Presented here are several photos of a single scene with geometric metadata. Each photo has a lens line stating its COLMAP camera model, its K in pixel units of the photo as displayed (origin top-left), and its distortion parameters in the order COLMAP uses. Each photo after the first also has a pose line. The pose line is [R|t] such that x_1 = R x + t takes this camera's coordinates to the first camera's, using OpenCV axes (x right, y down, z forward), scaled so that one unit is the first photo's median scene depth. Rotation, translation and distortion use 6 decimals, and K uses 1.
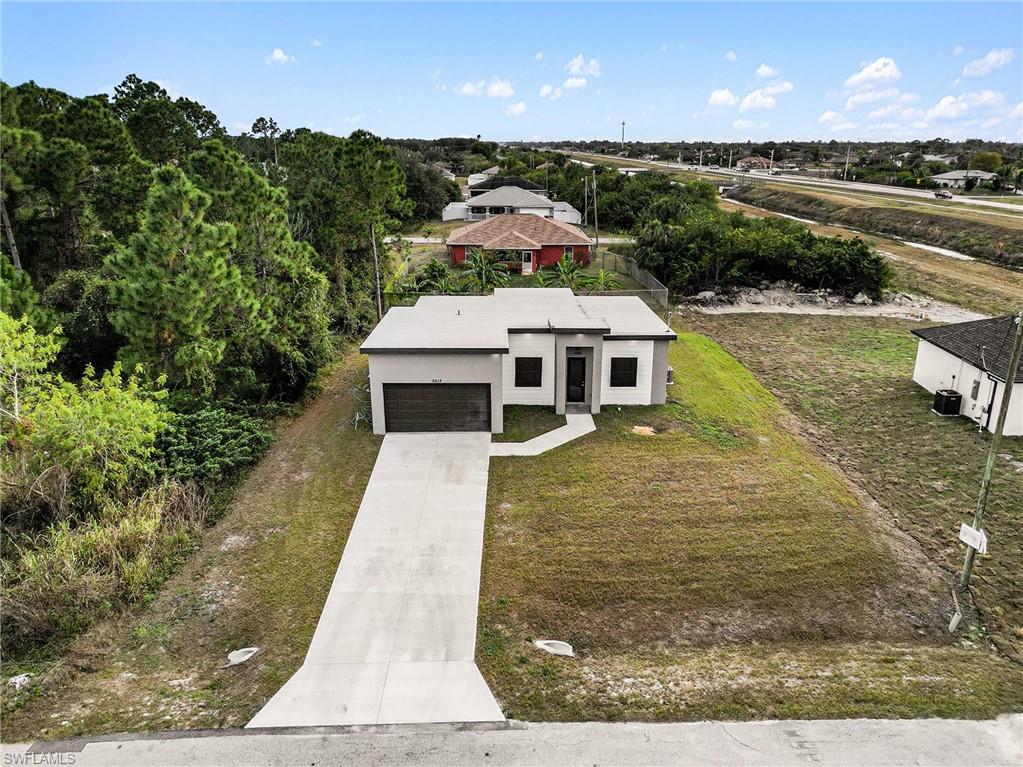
lens RADIAL K [[730.0, 0, 511.5], [0, 730.0, 383.5], [0, 0, 1]] dist [0.074331, -0.063836]
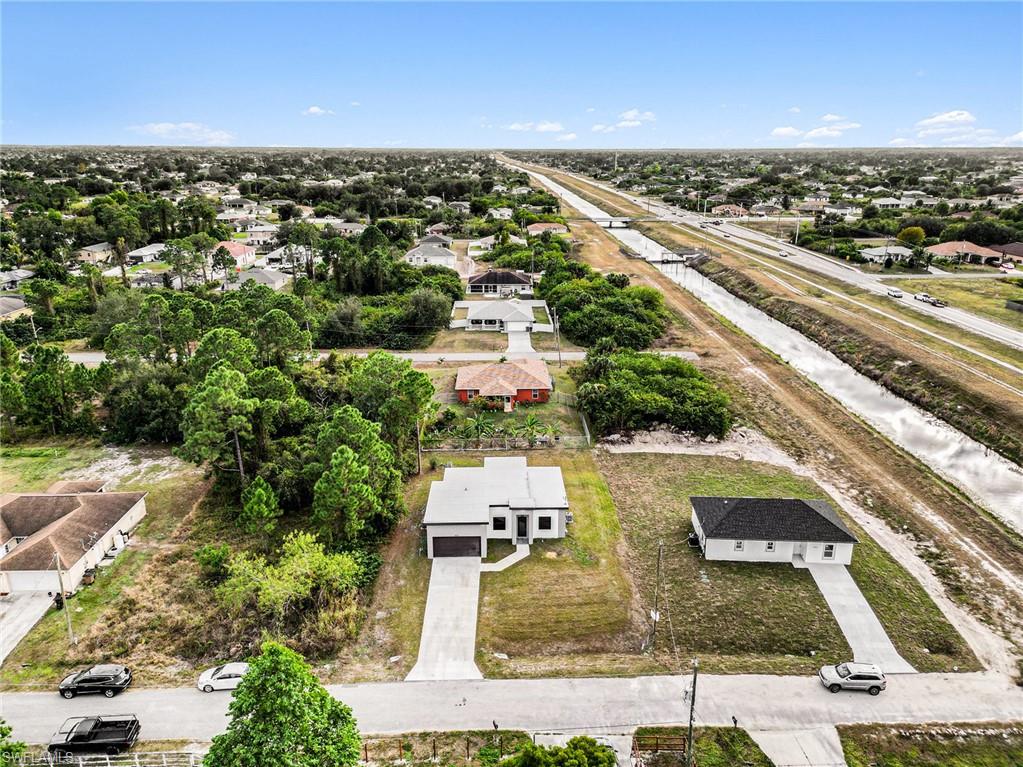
lens RADIAL K [[730.0, 0, 511.5], [0, 730.0, 383.5], [0, 0, 1]] dist [0.074331, -0.063836]
pose [[0.999995, 0.001287, 0.002989, 0.060665], [-0.001275, 0.999991, -0.004072, -0.483455], [-0.002994, 0.004068, 0.999987, -1.309869]]
